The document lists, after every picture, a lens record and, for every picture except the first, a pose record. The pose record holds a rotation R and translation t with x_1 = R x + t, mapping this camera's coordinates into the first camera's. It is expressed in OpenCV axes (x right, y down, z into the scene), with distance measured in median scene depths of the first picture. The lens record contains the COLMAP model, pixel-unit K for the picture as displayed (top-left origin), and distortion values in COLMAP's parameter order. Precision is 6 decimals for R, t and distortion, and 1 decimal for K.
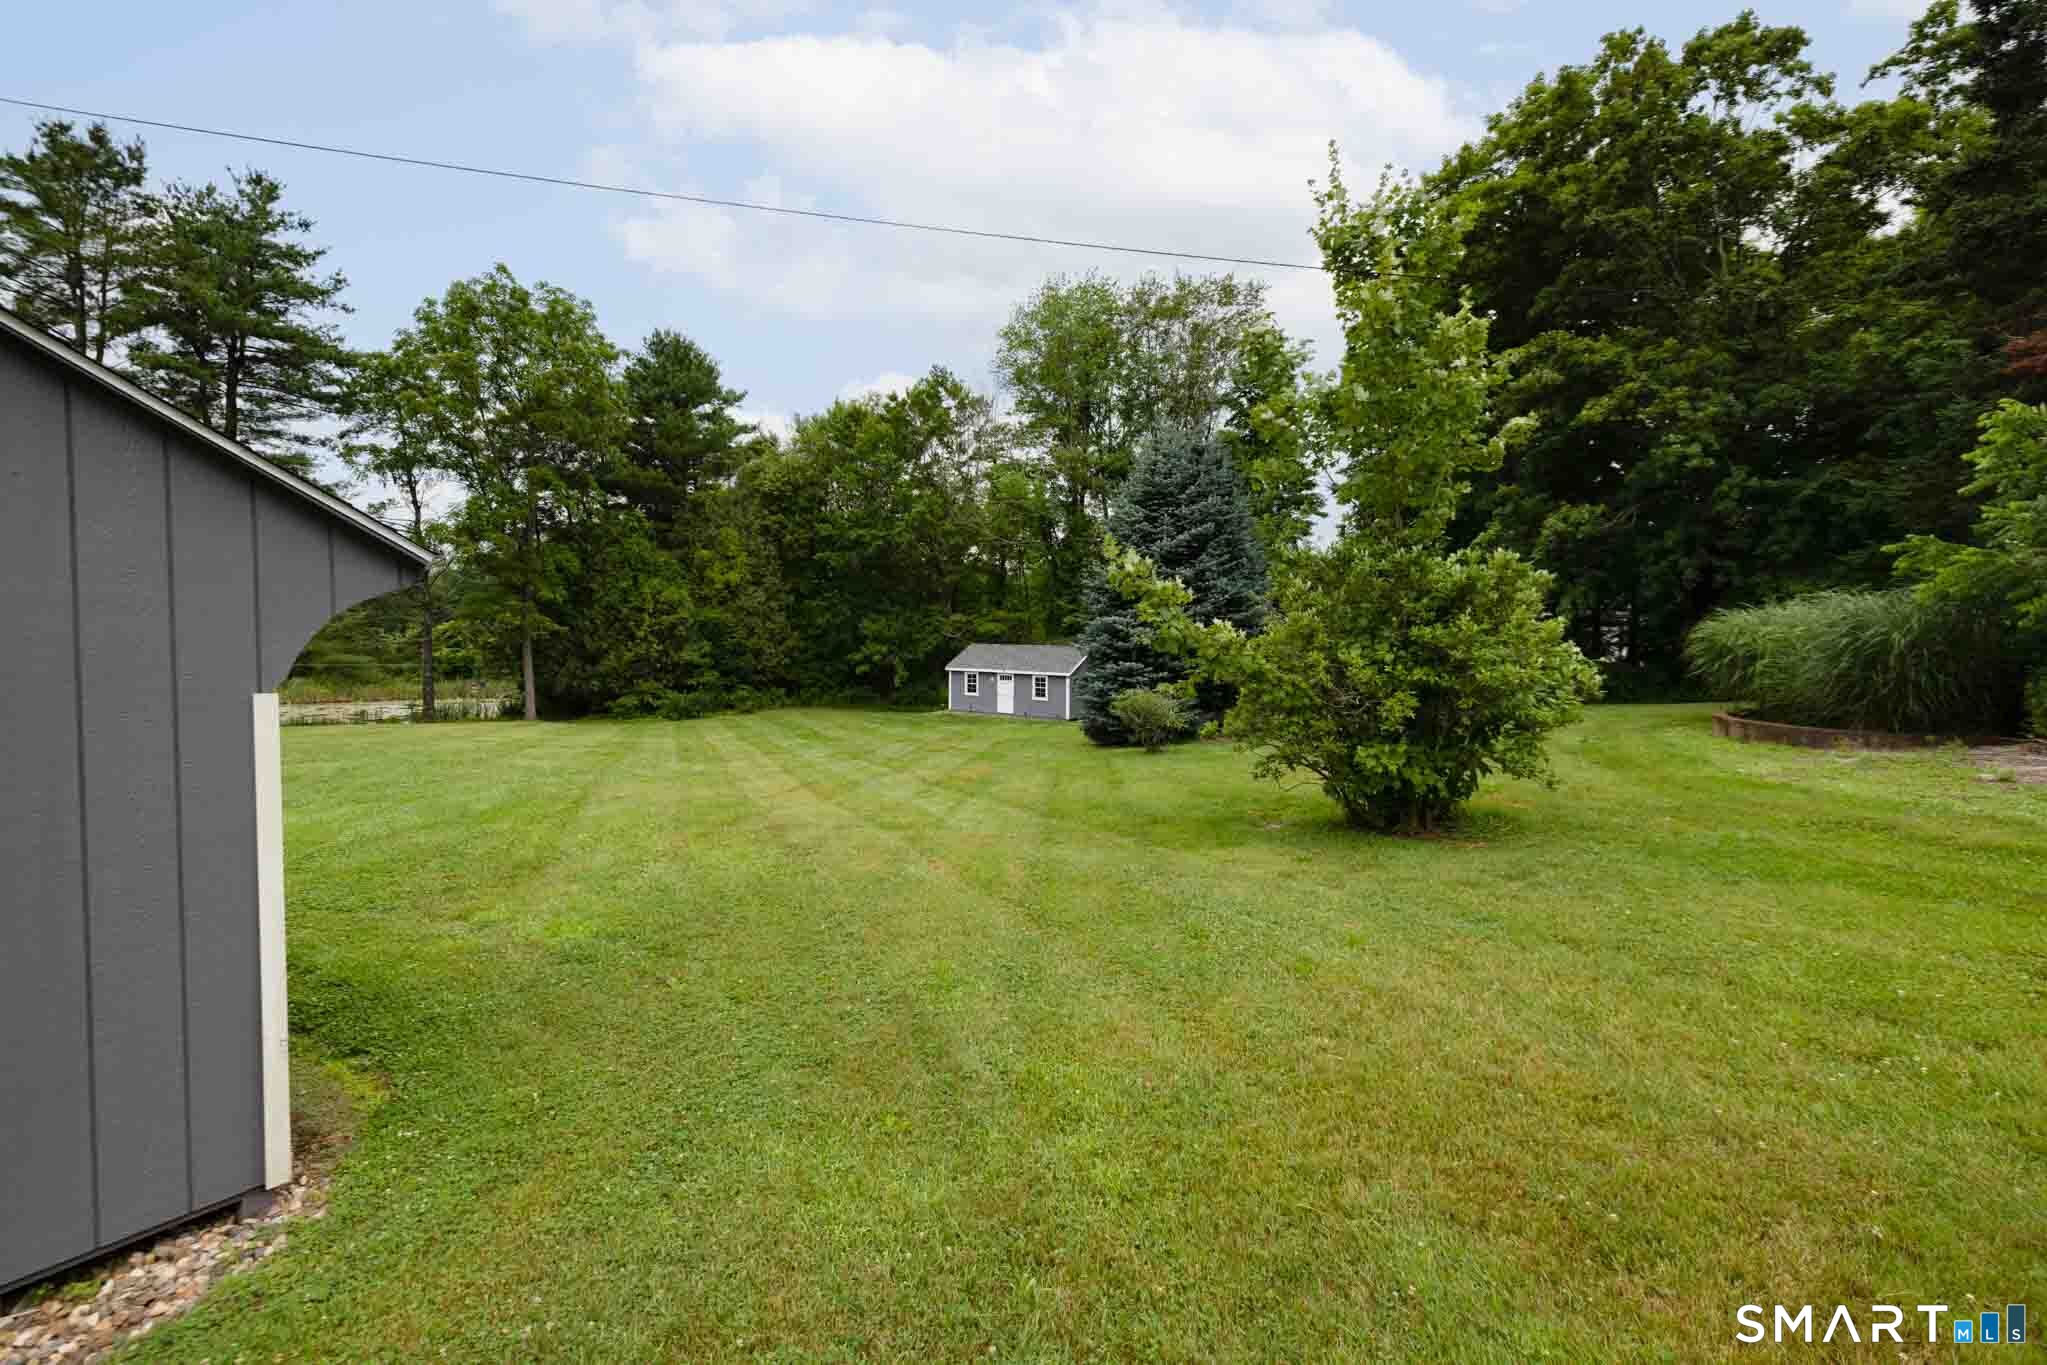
lens RADIAL K [[888.6, 0, 1023.5], [0, 888.6, 682.5], [0, 0, 1]] dist [0.000030, -0.000002]
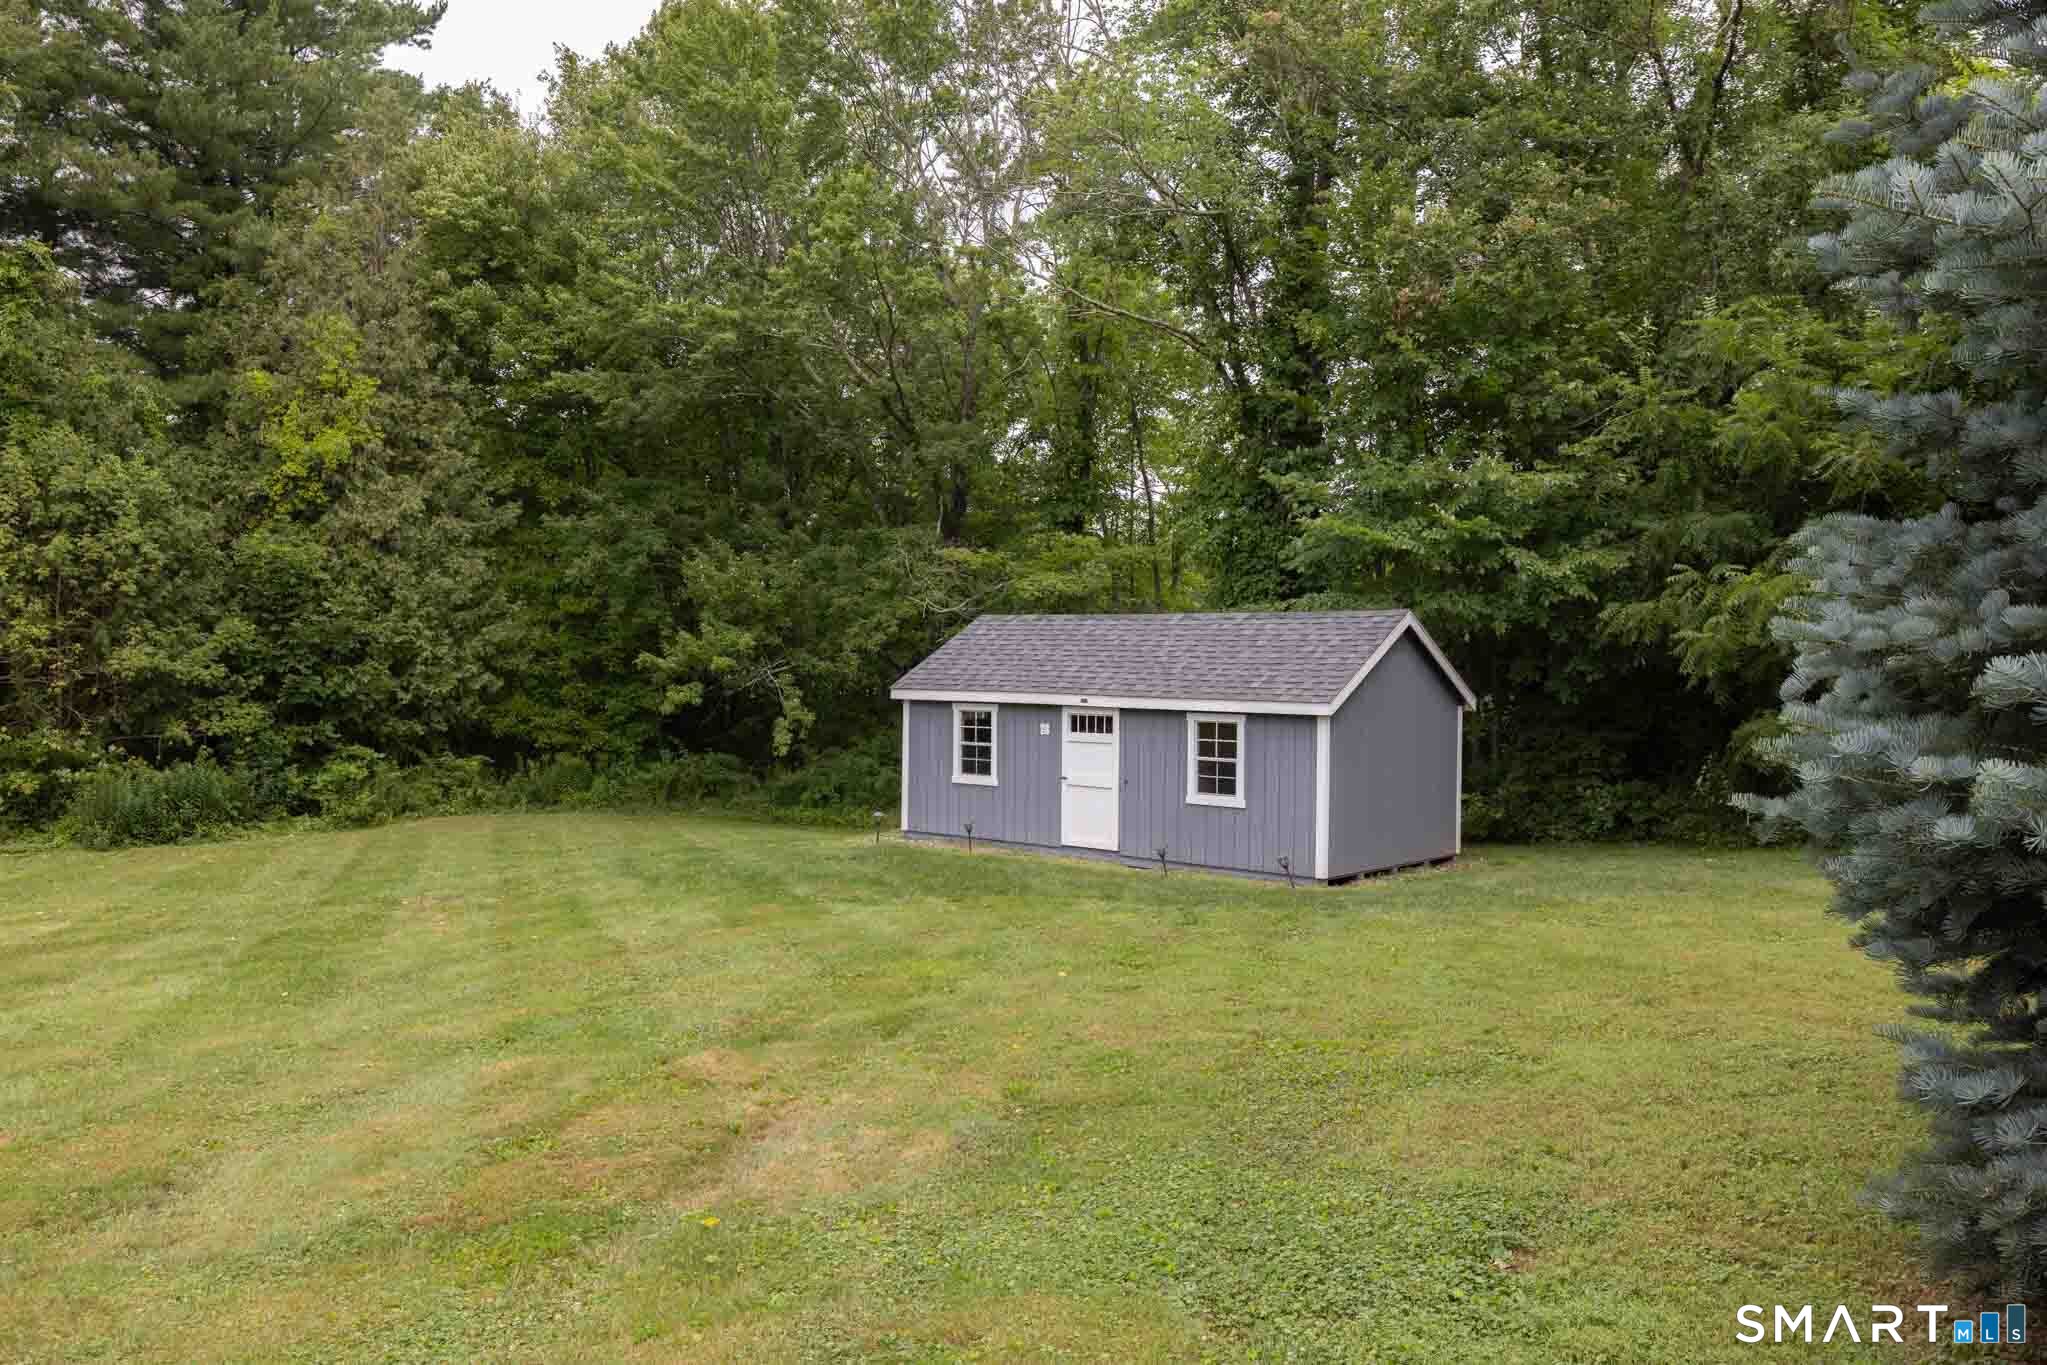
lens RADIAL K [[1597.0, 0, 1023.5], [0, 1597.0, 682.5], [0, 0, 1]] dist [-0.001372, -0.001176]
pose [[0.997824, 0.003129, -0.065853, -0.006427], [-0.005829, 0.999148, -0.040845, 0.001897], [0.065669, 0.041140, 0.996993, 0.379335]]
